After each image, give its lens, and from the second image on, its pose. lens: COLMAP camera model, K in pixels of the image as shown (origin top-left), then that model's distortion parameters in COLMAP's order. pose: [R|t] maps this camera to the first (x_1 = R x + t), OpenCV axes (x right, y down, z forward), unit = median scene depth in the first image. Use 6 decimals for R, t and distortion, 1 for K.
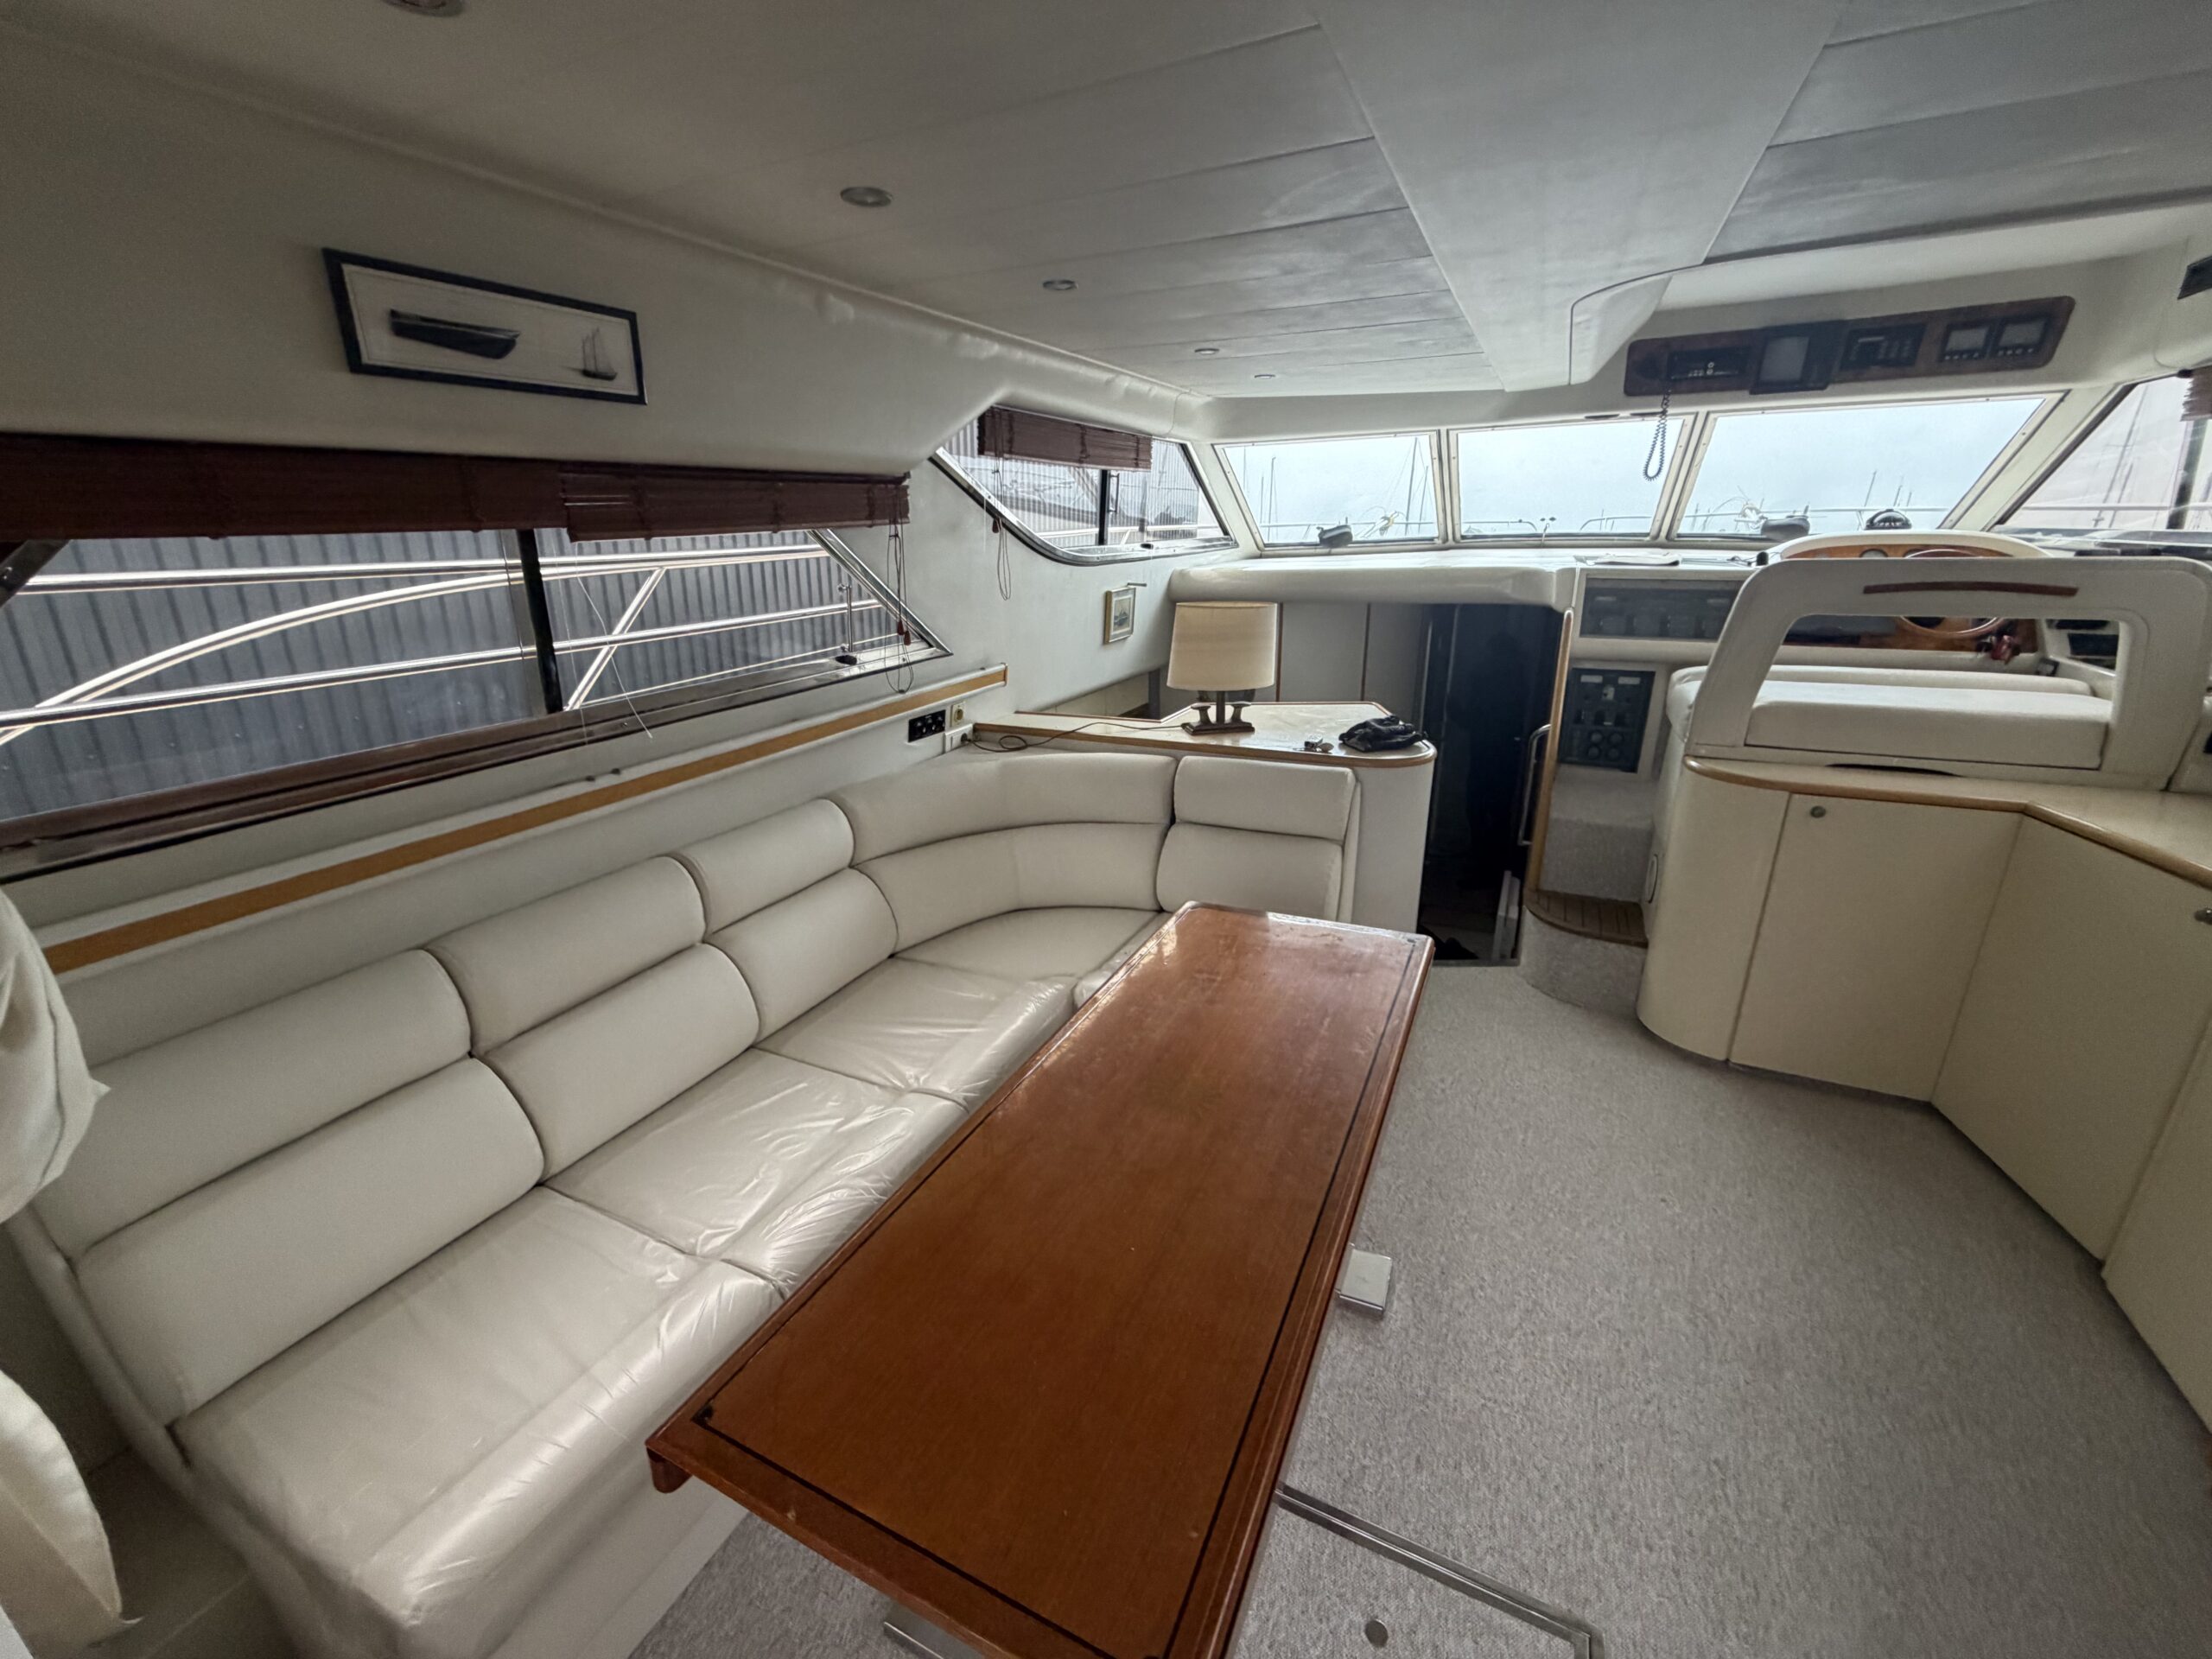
lens RADIAL K [[874.3, 0, 1104.3], [0, 874.3, 827.8], [0, 0, 1]] dist [0.002349, -0.000647]
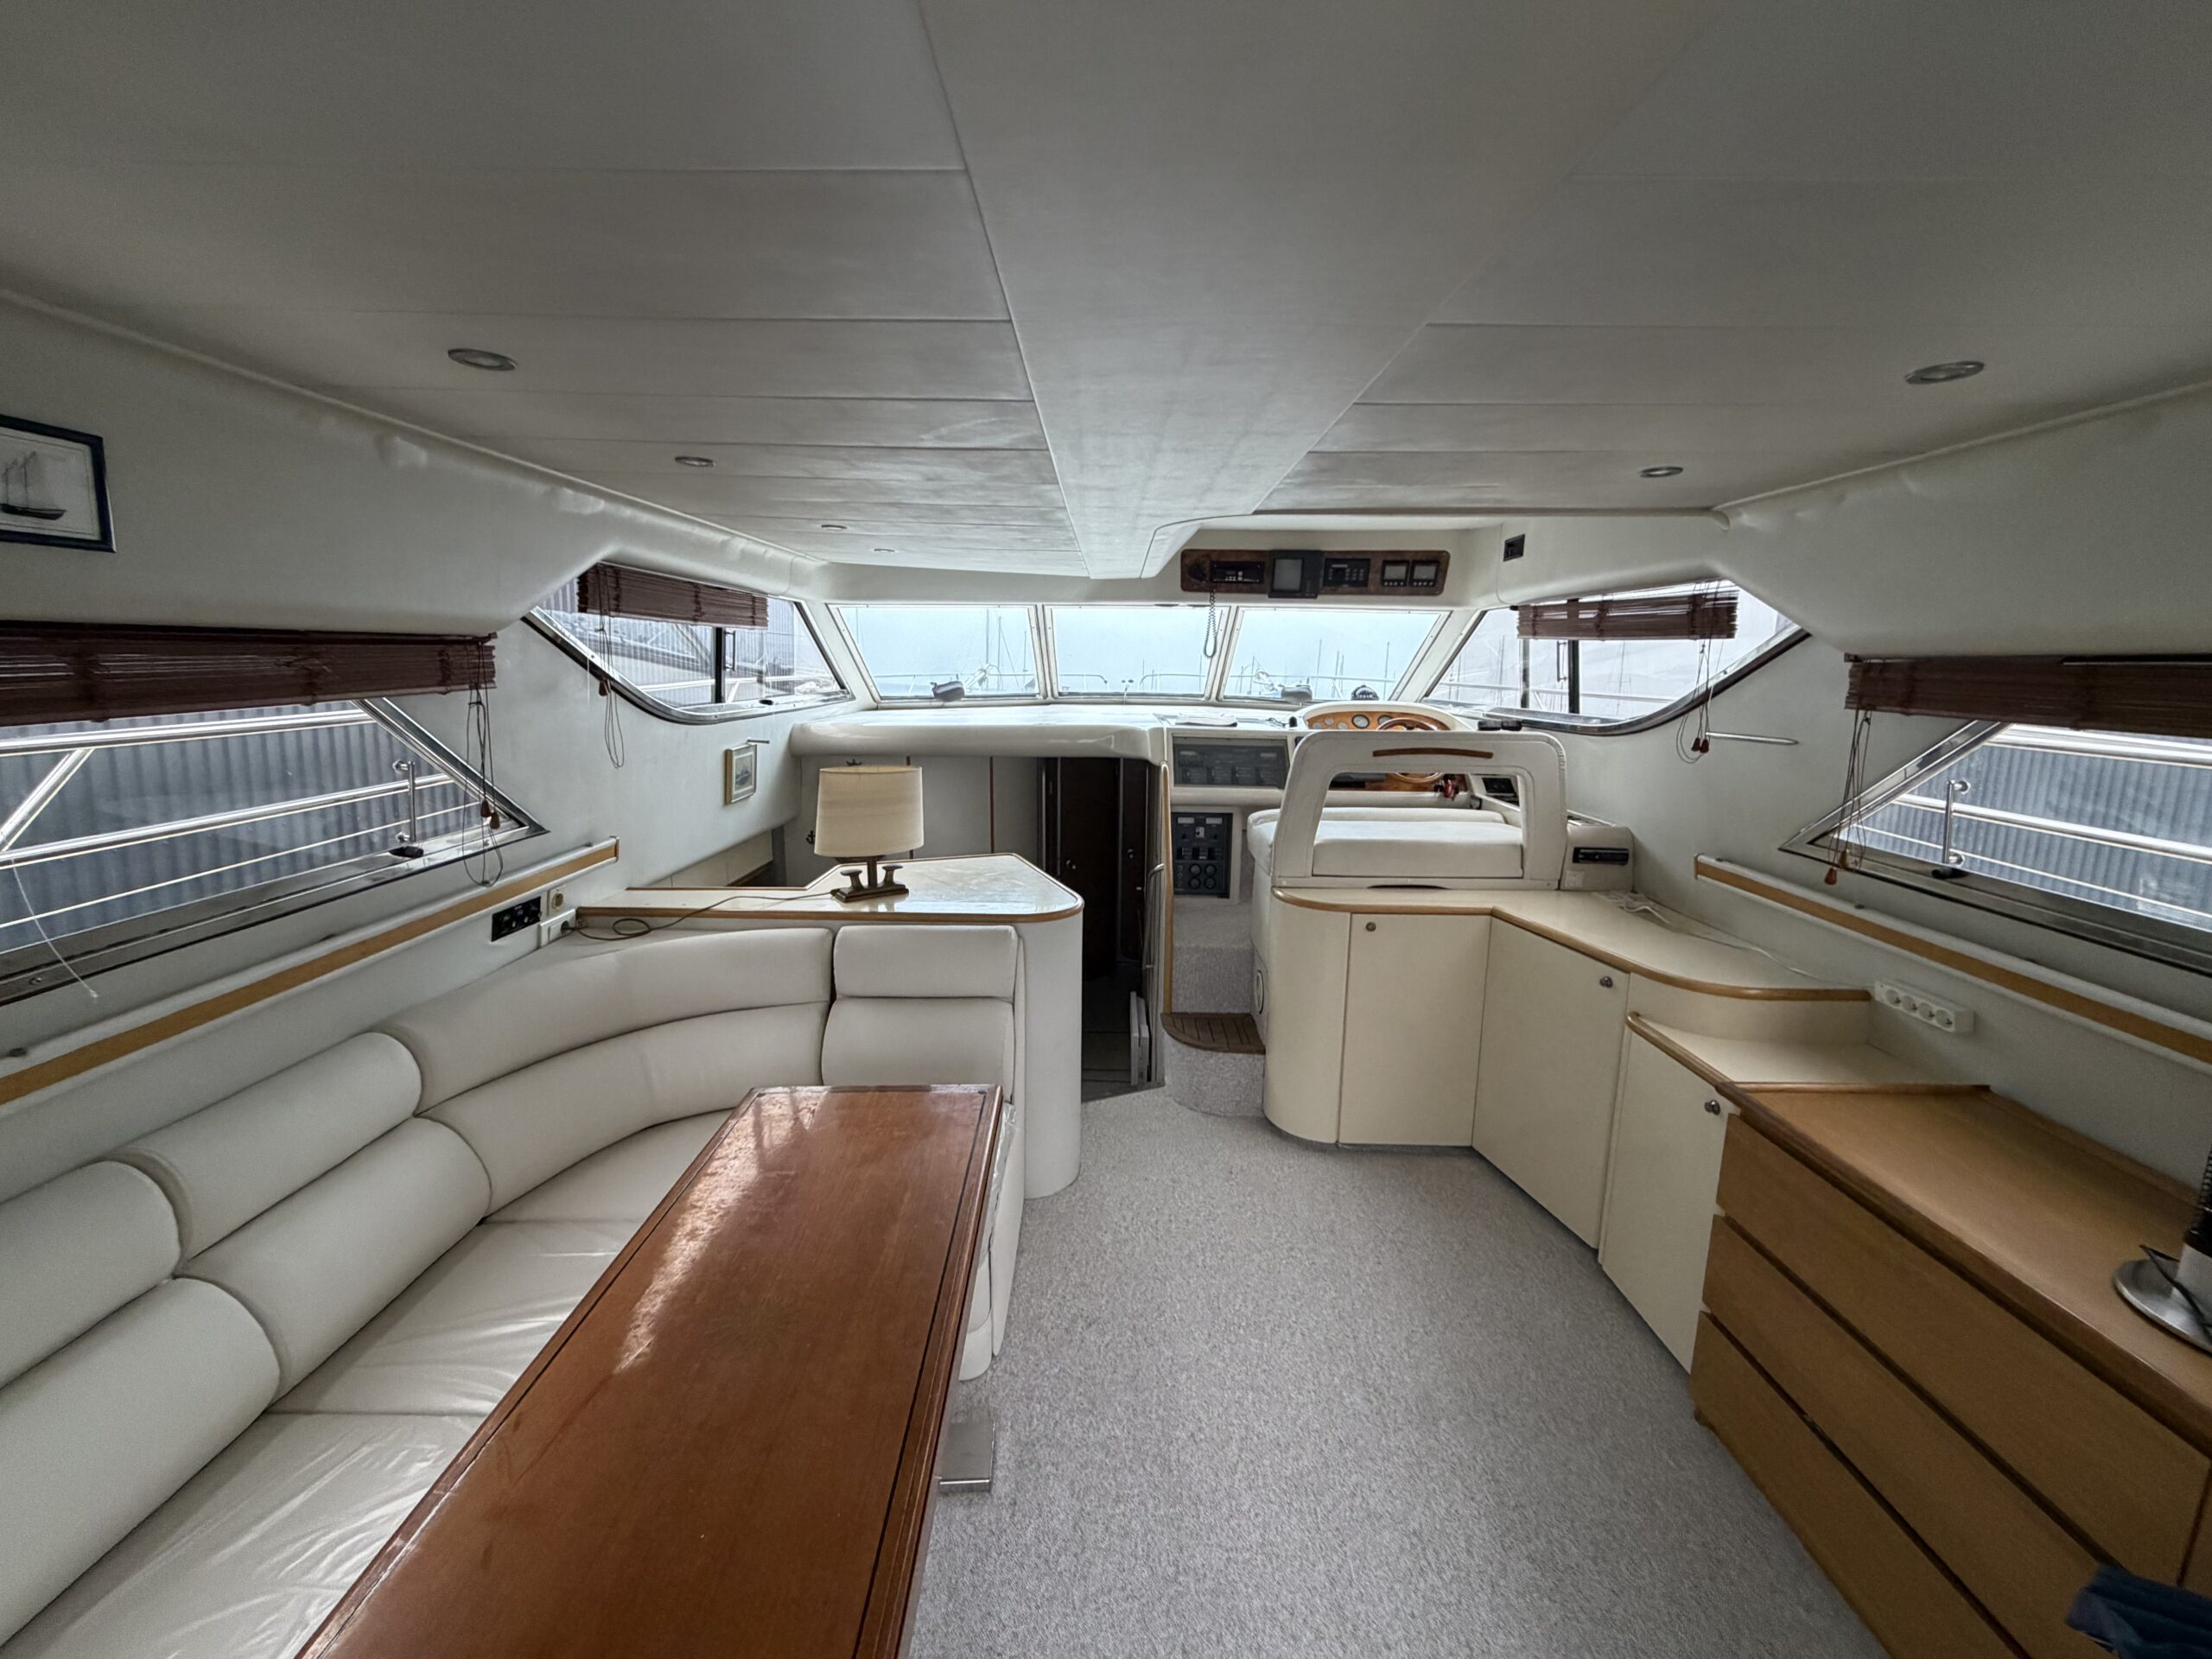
lens RADIAL K [[874.3, 0, 1097.5], [0, 874.3, 829.5], [0, 0, 1]] dist [0.002349, -0.000647]
pose [[0.903753, -0.048939, 0.425248, -0.059262], [0.110670, 0.986380, -0.121684, -0.042072], [-0.413501, 0.157035, 0.896859, 0.014860]]
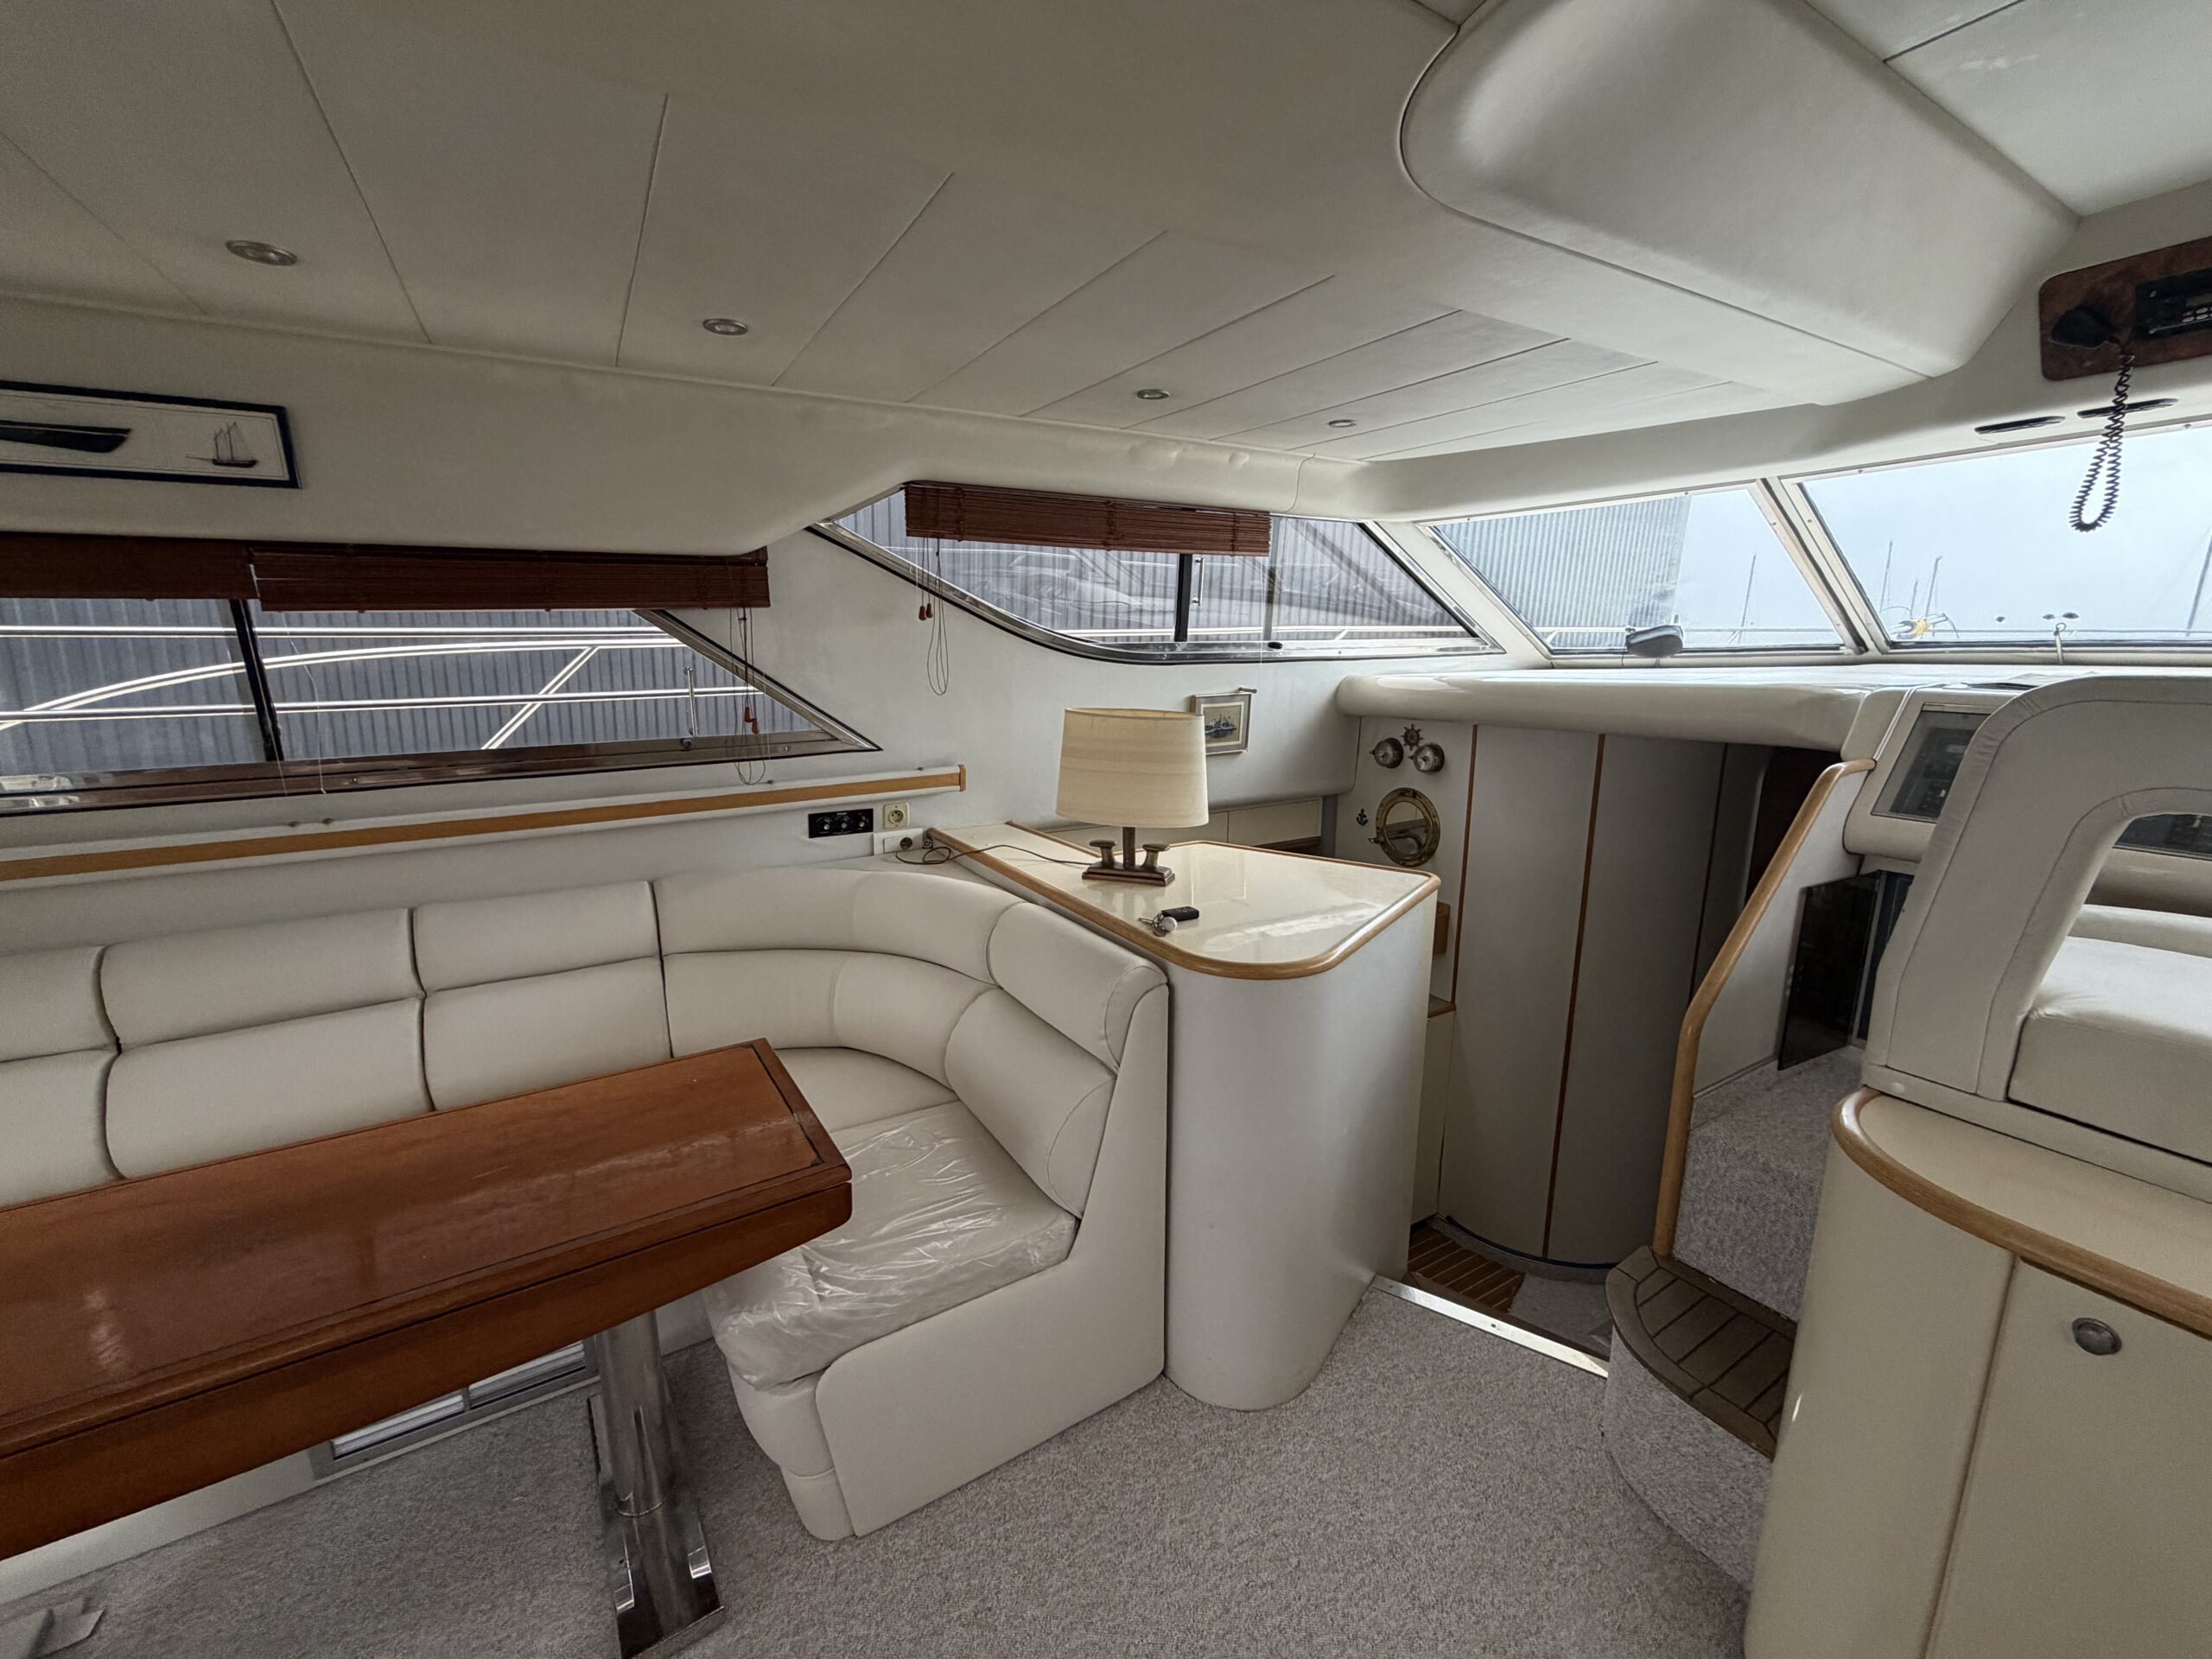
lens RADIAL K [[874.3, 0, 1105.9], [0, 874.3, 827.0], [0, 0, 1]] dist [0.002349, -0.000647]
pose [[0.842542, 0.123974, -0.524170, 0.571706], [-0.185007, 0.980554, -0.065463, -0.115807], [0.505861, 0.152130, 0.849094, 0.400423]]
